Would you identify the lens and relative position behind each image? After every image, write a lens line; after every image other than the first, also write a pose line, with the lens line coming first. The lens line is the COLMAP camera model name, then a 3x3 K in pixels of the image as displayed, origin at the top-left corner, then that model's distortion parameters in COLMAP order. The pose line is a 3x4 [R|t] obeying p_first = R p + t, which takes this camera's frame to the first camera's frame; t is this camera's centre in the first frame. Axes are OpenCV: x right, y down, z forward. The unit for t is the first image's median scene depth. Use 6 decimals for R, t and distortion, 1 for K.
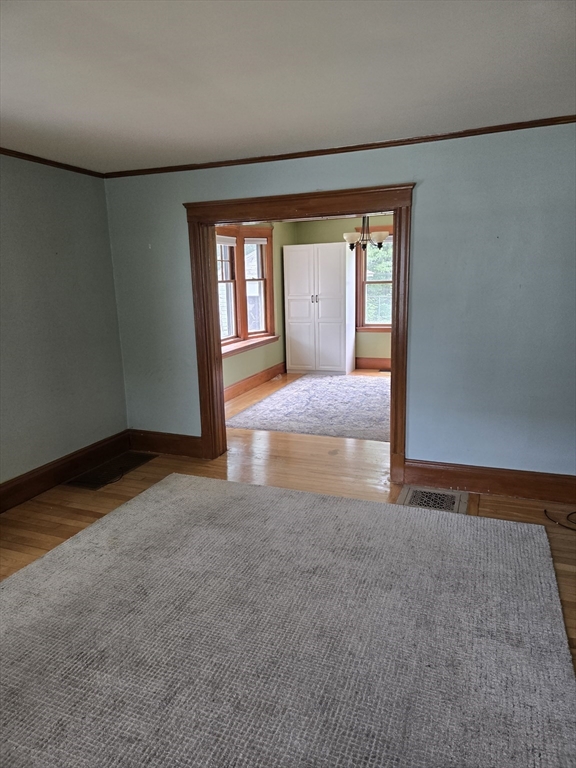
lens RADIAL K [[514.7, 0, 281.1], [0, 514.7, 383.5], [0, 0, 1]] dist [0.054506, -0.048964]
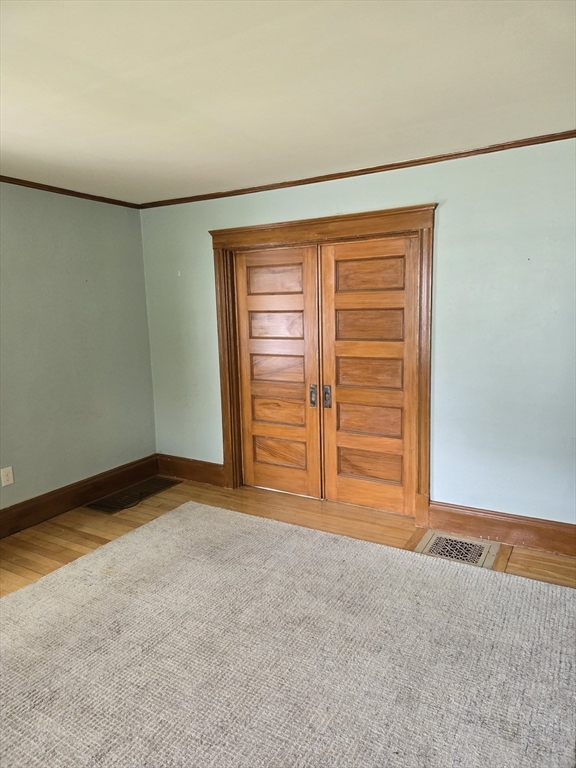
lens RADIAL K [[514.7, 0, 282.0], [0, 514.7, 380.1], [0, 0, 1]] dist [0.054506, -0.048964]
pose [[0.988569, 0.021116, -0.149283, 0.137419], [-0.029285, 0.998179, -0.052738, -0.012211], [0.147897, 0.056507, 0.987387, 0.059122]]
